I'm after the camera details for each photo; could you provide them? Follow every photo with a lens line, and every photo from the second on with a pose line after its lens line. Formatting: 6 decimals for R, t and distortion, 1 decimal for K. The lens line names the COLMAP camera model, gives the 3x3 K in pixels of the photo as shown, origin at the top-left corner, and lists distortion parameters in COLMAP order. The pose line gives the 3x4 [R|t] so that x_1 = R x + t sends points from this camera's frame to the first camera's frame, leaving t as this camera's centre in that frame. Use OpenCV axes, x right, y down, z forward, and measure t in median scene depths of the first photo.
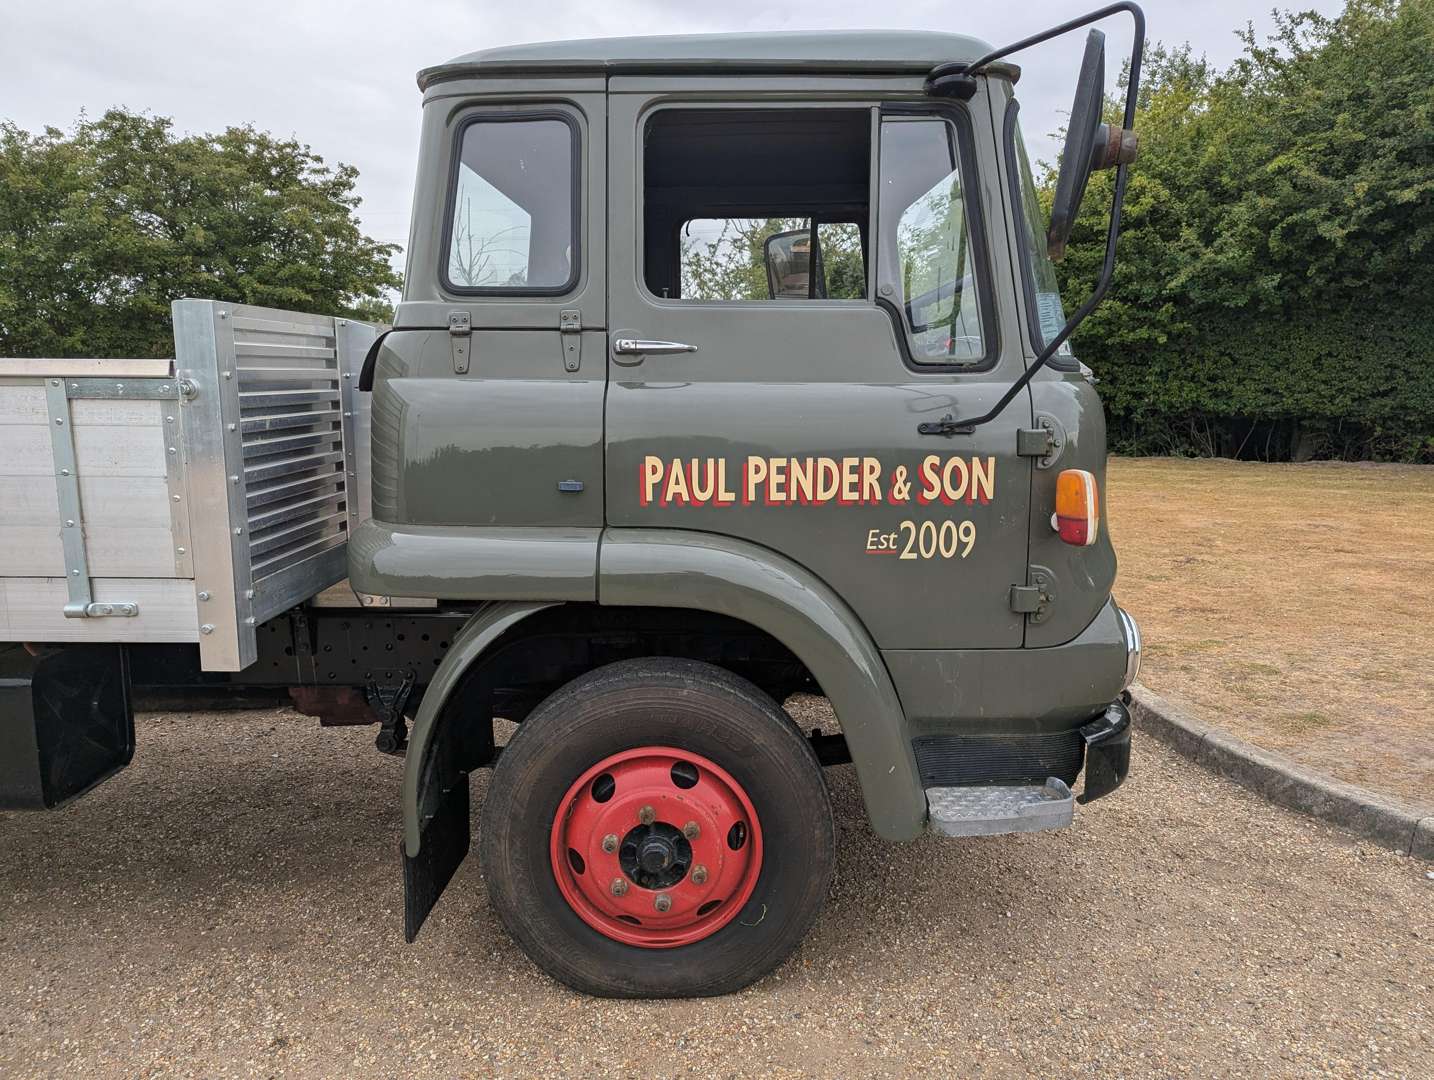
lens RADIAL K [[1012.9, 0, 721.2], [0, 1012.9, 547.0], [0, 0, 1]] dist [0.036054, -0.019805]
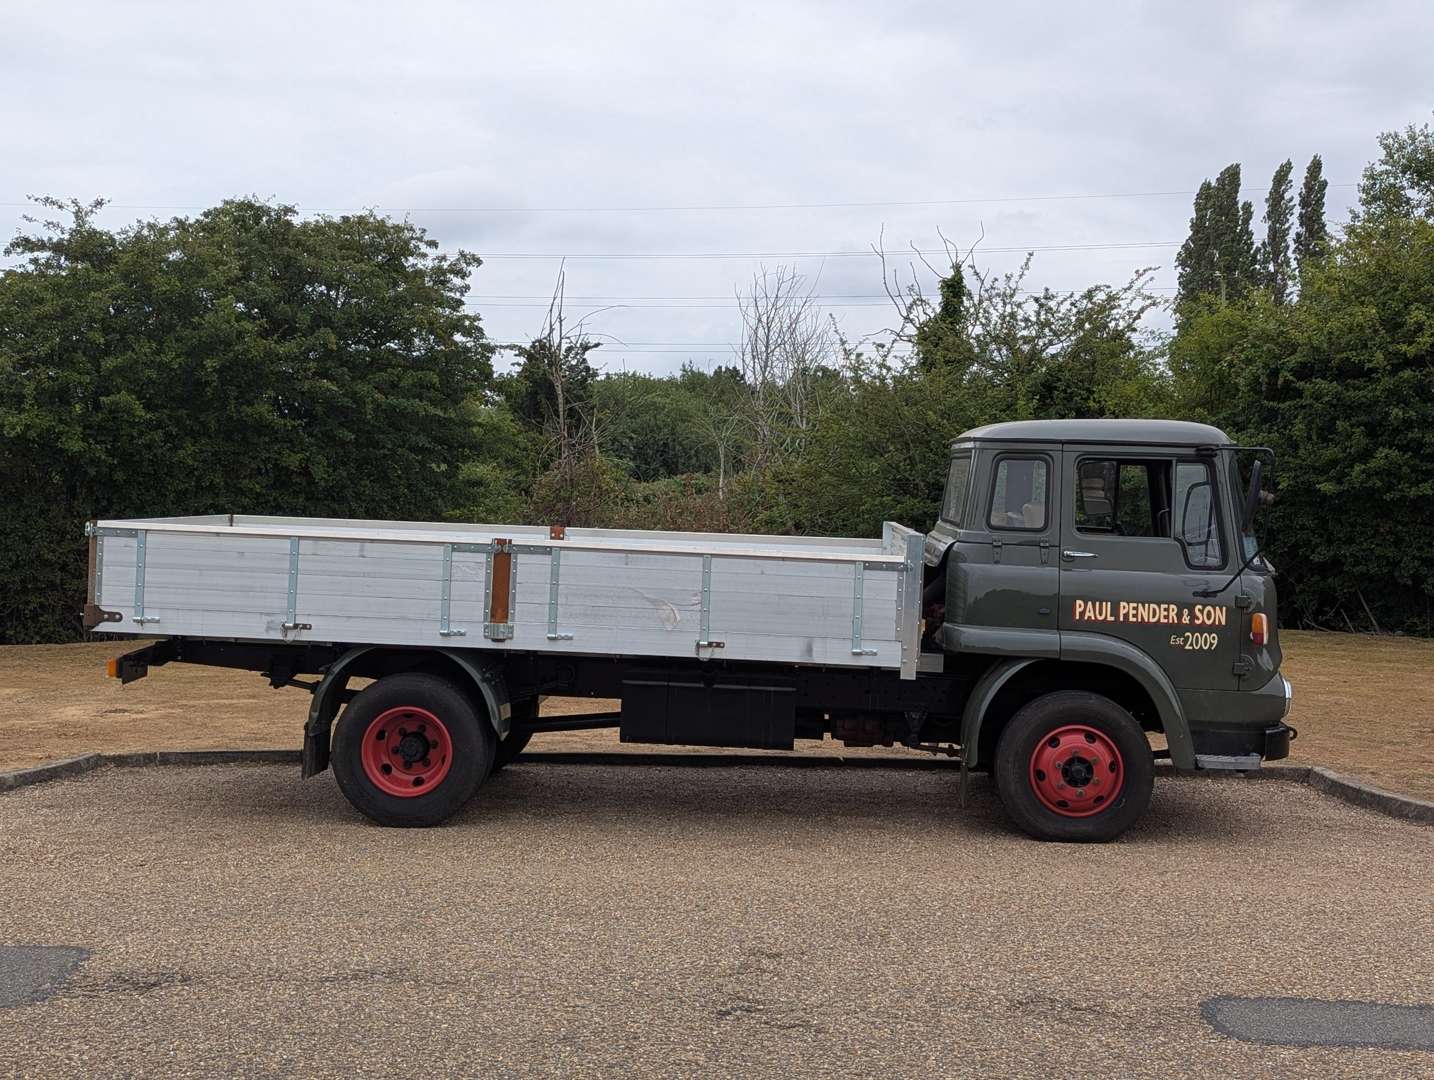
lens RADIAL K [[1743.1, 0, 730.3], [0, 1743.1, 506.2], [0, 0, 1]] dist [0.038465, 0.000000]
pose [[0.998636, 0.038325, -0.035452, -0.738971], [-0.043347, 0.987136, -0.153895, 0.353195], [0.029098, 0.155221, 0.987451, -3.058514]]
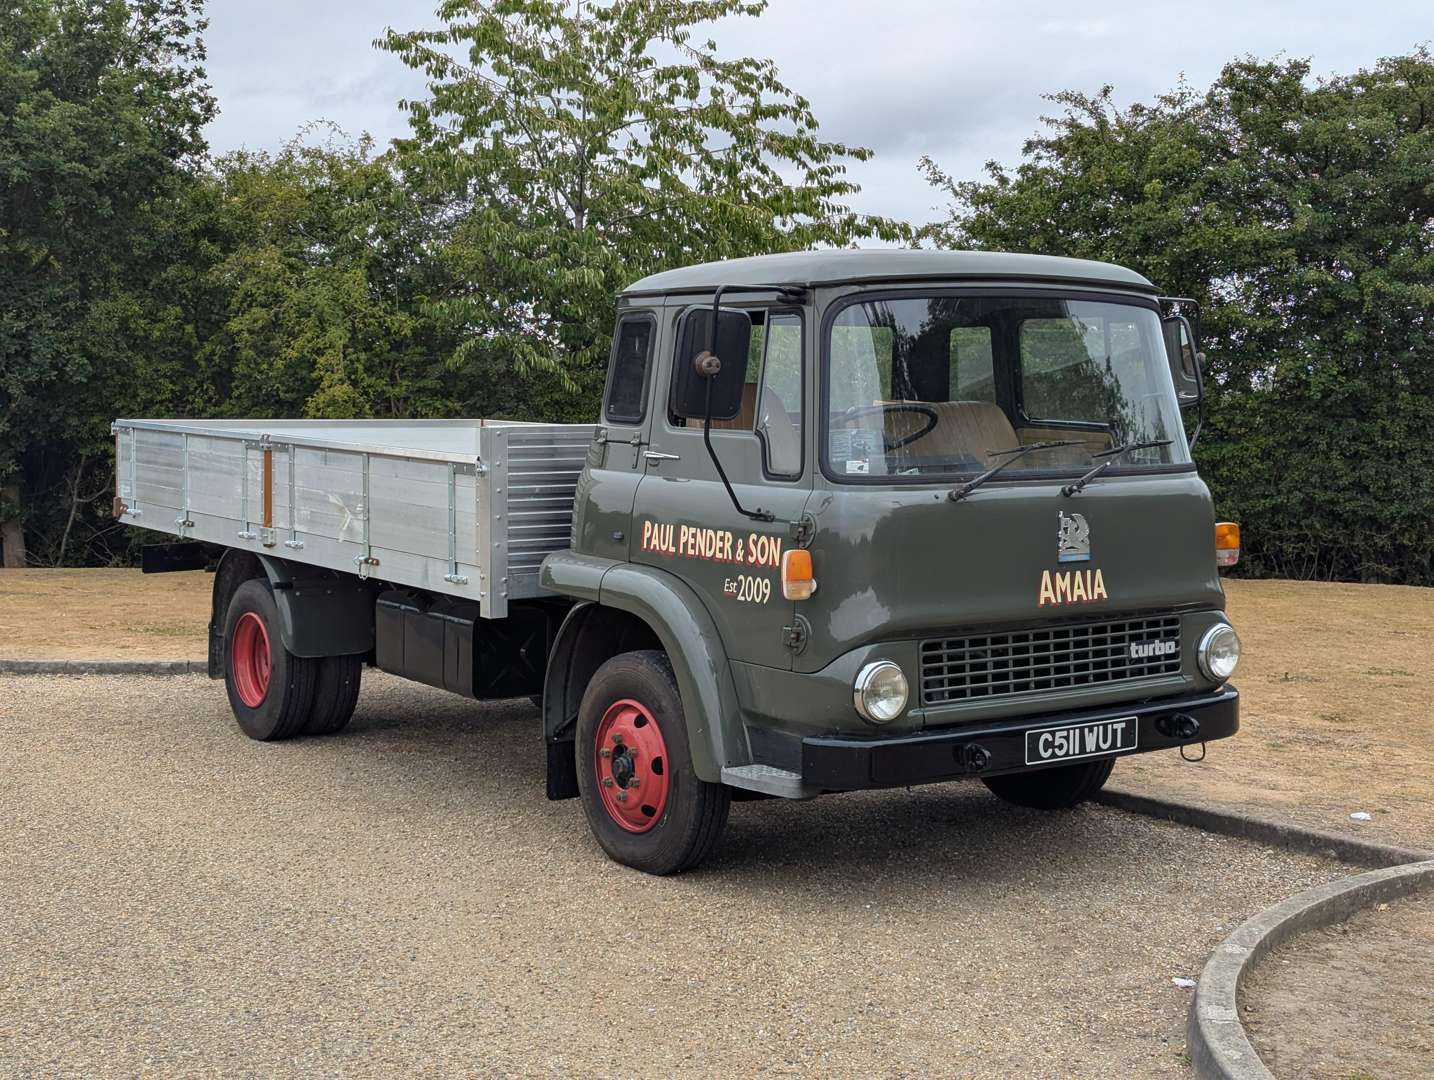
lens RADIAL K [[1966.6, 0, 714.0], [0, 1966.6, 531.2], [0, 0, 1]] dist [0.074411, 0.000000]
pose [[0.593191, 0.073217, -0.801725, 2.525326], [-0.148446, 0.988727, -0.019540, -0.026881], [0.791257, 0.130604, 0.597373, -0.811222]]
